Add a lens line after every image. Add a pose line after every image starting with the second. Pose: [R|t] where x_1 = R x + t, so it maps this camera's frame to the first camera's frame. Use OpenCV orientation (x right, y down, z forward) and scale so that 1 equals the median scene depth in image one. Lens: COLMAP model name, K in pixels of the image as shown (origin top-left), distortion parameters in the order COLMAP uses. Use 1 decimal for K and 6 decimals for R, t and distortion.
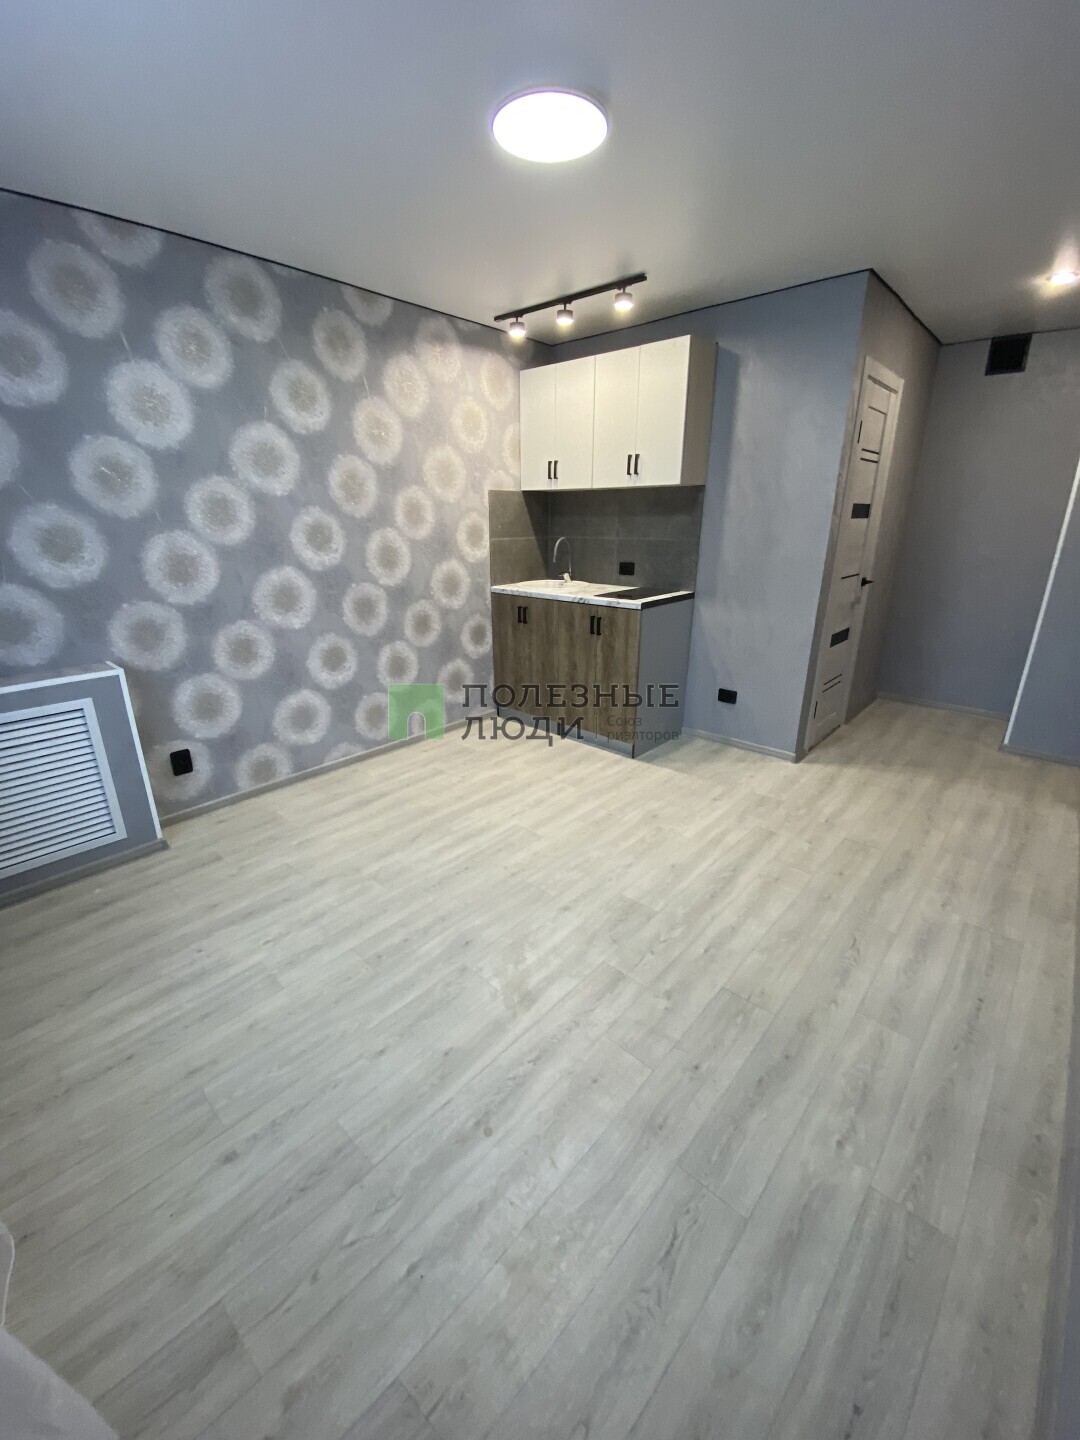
lens RADIAL K [[581.9, 0, 538.3], [0, 581.9, 721.2], [0, 0, 1]] dist [0.031426, -0.027708]
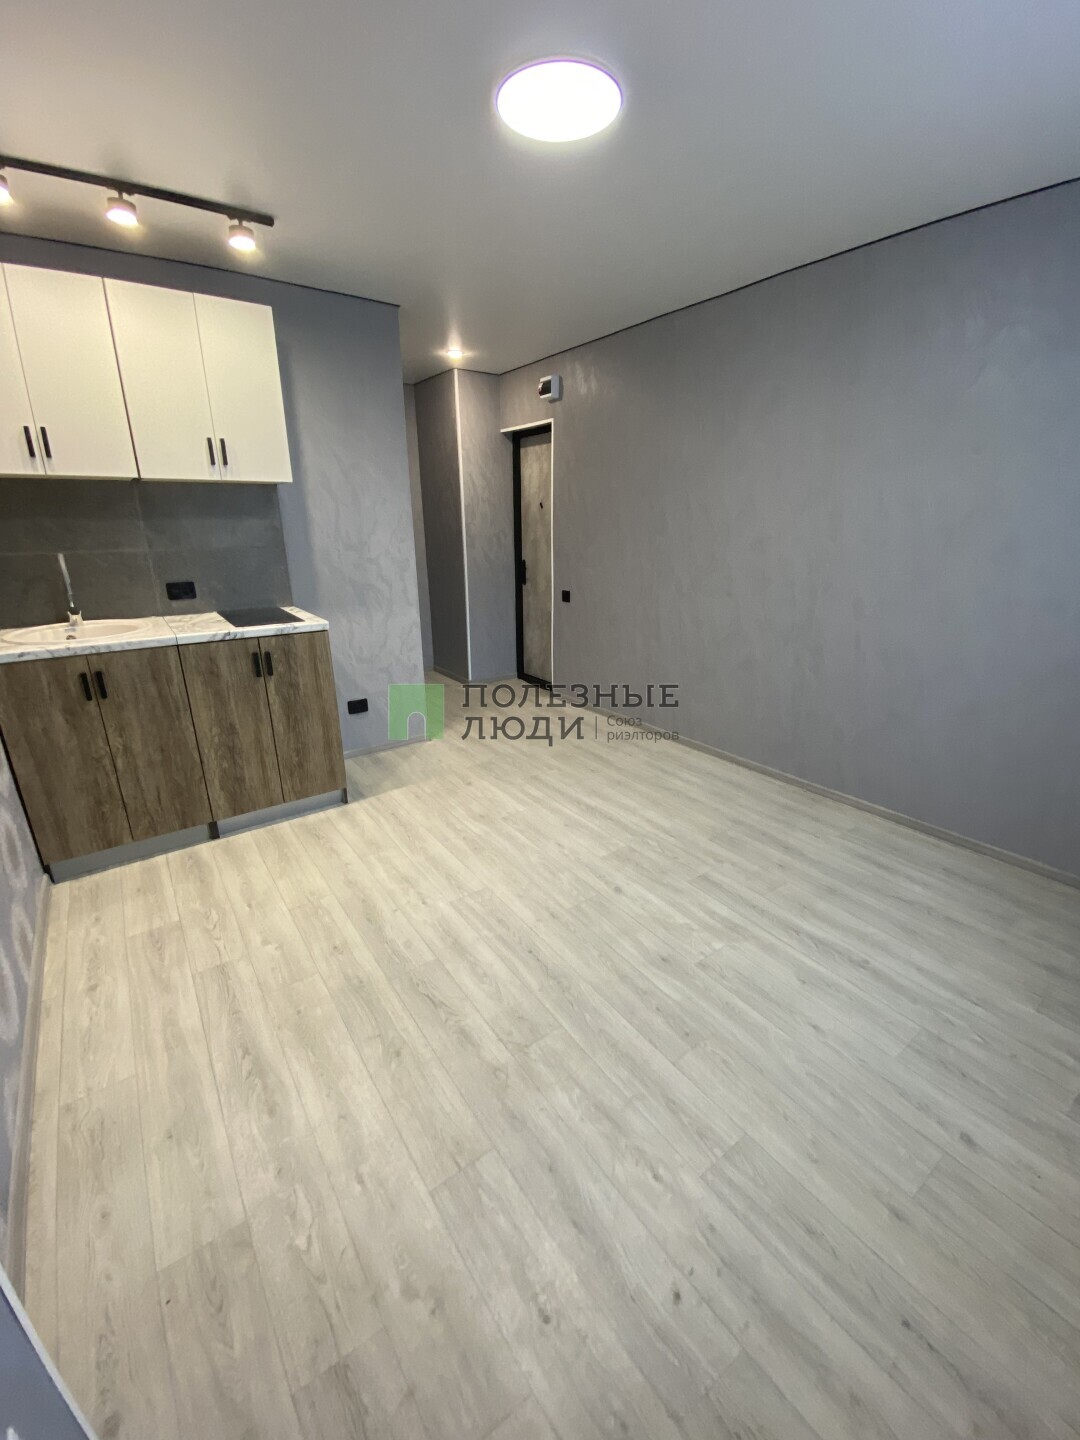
lens RADIAL K [[581.9, 0, 538.3], [0, 581.9, 721.2], [0, 0, 1]] dist [0.031426, -0.027708]
pose [[0.203823, -0.314194, 0.927221, -0.575430], [0.326392, 0.914726, 0.238212, -0.169774], [-0.922997, 0.254084, 0.288993, 0.500917]]
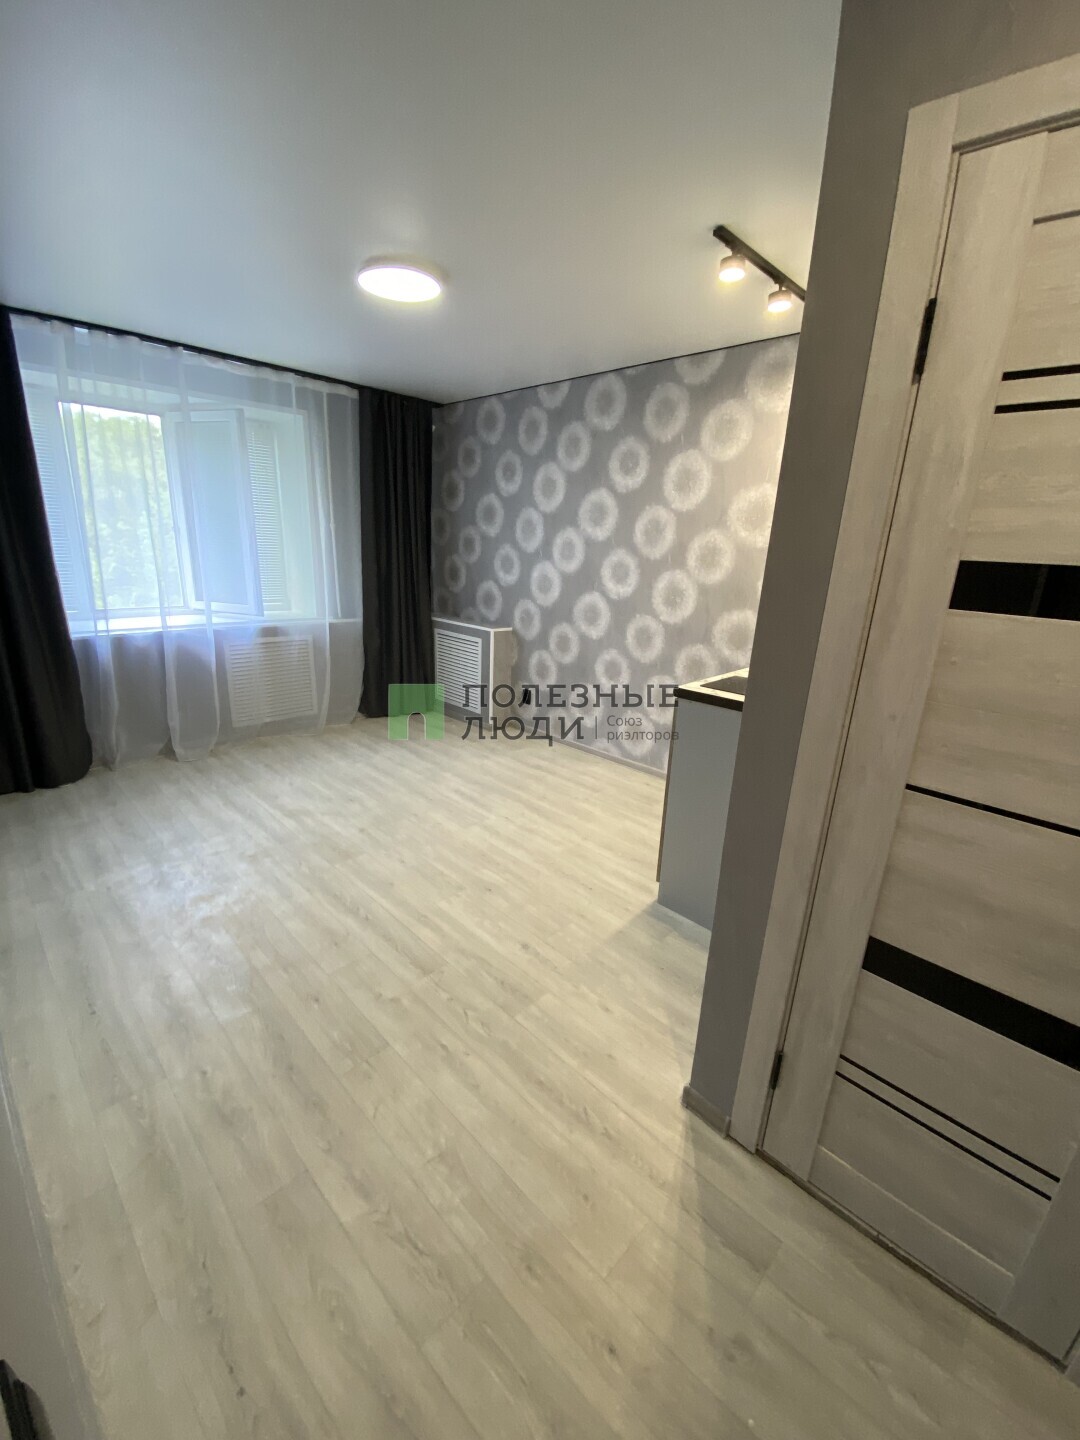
lens RADIAL K [[581.9, 0, 538.3], [0, 581.9, 721.2], [0, 0, 1]] dist [0.031426, -0.027708]
pose [[-0.038398, 0.293500, -0.955188, 0.841665], [-0.370969, 0.883393, 0.286353, -0.299699], [0.927851, 0.365341, 0.074959, 0.791194]]
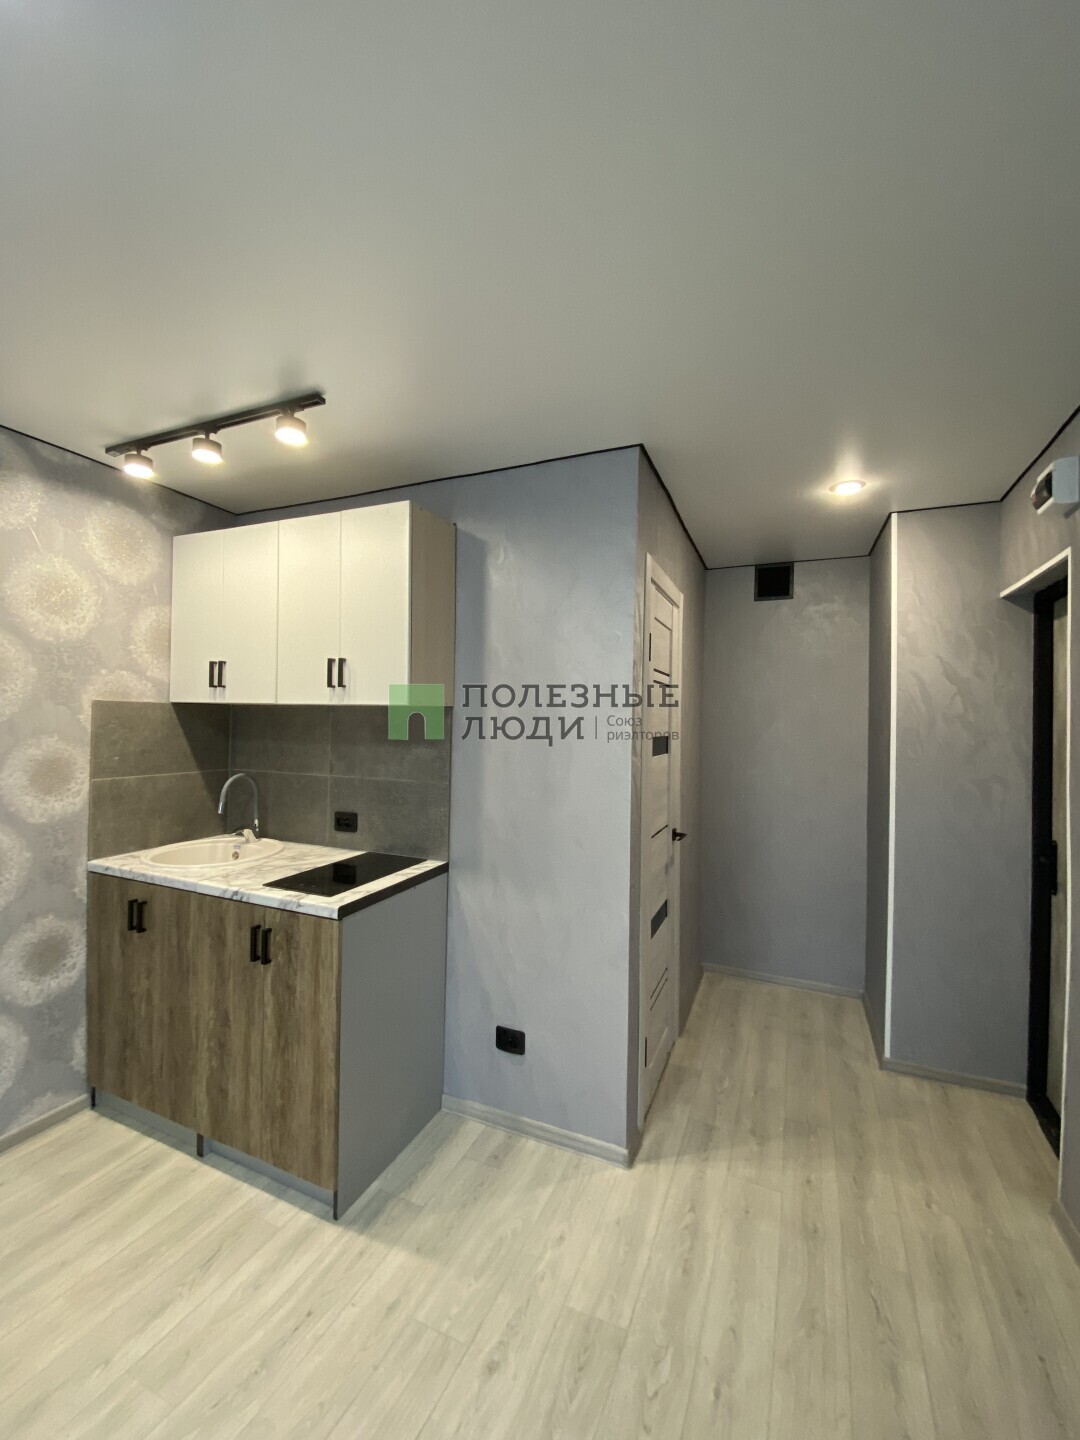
lens RADIAL K [[589.1, 0, 537.4], [0, 589.1, 716.9], [0, 0, 1]] dist [0.014346, -0.019954]
pose [[0.944768, 0.023422, 0.326902, 0.164089], [0.088363, 0.942303, -0.322889, -0.172645], [-0.315603, 0.333941, 0.888188, 0.392254]]
